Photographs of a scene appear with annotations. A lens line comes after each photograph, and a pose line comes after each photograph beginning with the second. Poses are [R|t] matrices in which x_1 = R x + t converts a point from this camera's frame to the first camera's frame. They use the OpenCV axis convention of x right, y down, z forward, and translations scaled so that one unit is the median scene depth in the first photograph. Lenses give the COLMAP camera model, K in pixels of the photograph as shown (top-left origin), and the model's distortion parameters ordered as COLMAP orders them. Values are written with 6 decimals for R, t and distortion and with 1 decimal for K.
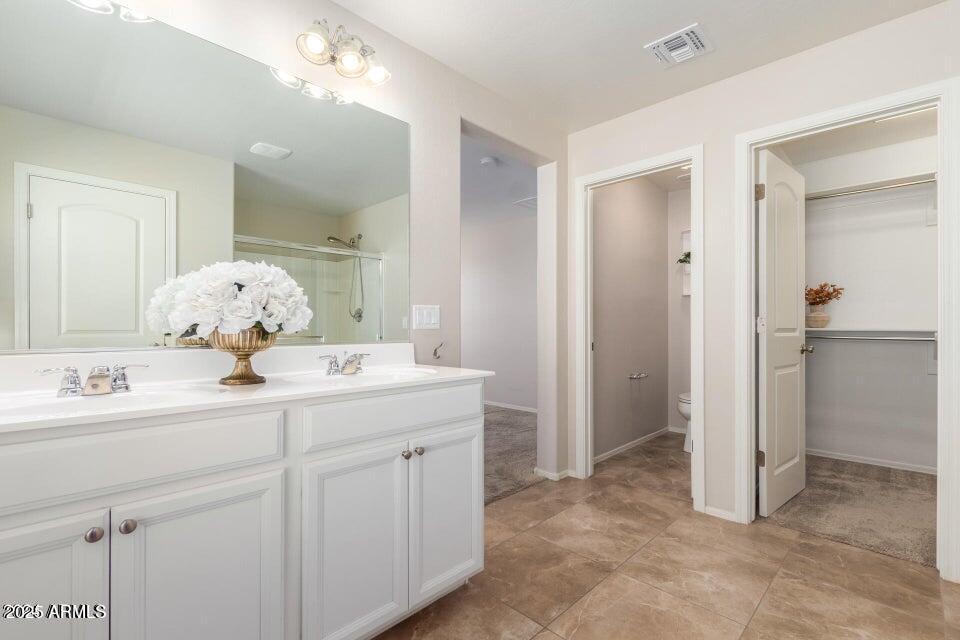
lens RADIAL K [[446.8, 0, 477.2], [0, 446.8, 326.6], [0, 0, 1]] dist [0.004188, 0.000437]
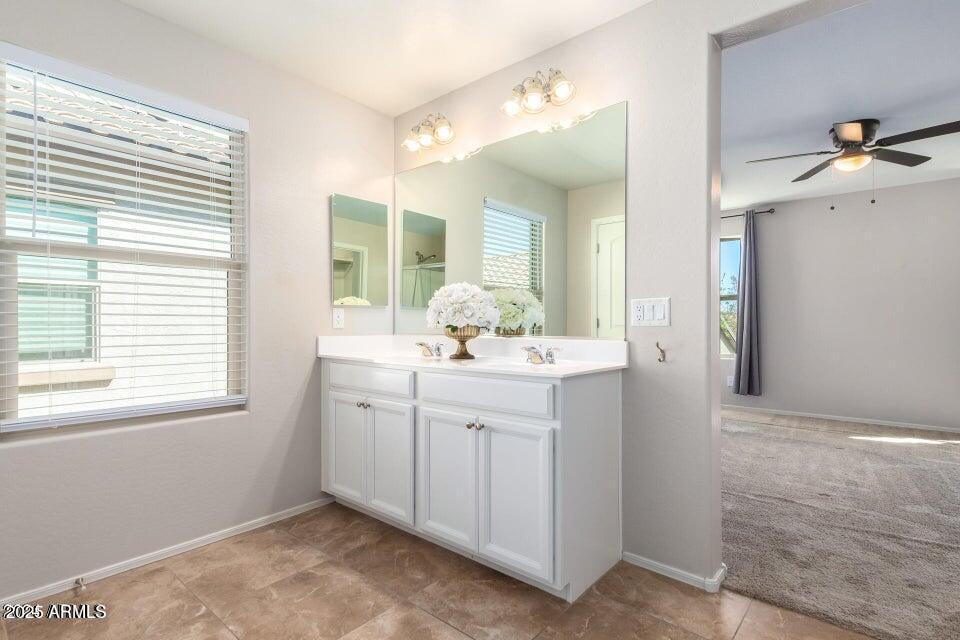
lens RADIAL K [[446.8, 0, 478.1], [0, 446.8, 318.6], [0, 0, 1]] dist [0.004188, 0.000437]
pose [[0.069950, -0.004914, -0.997538, 0.854135], [0.006916, 0.999966, -0.004441, -0.007205], [0.997526, -0.006588, 0.069982, 0.724063]]
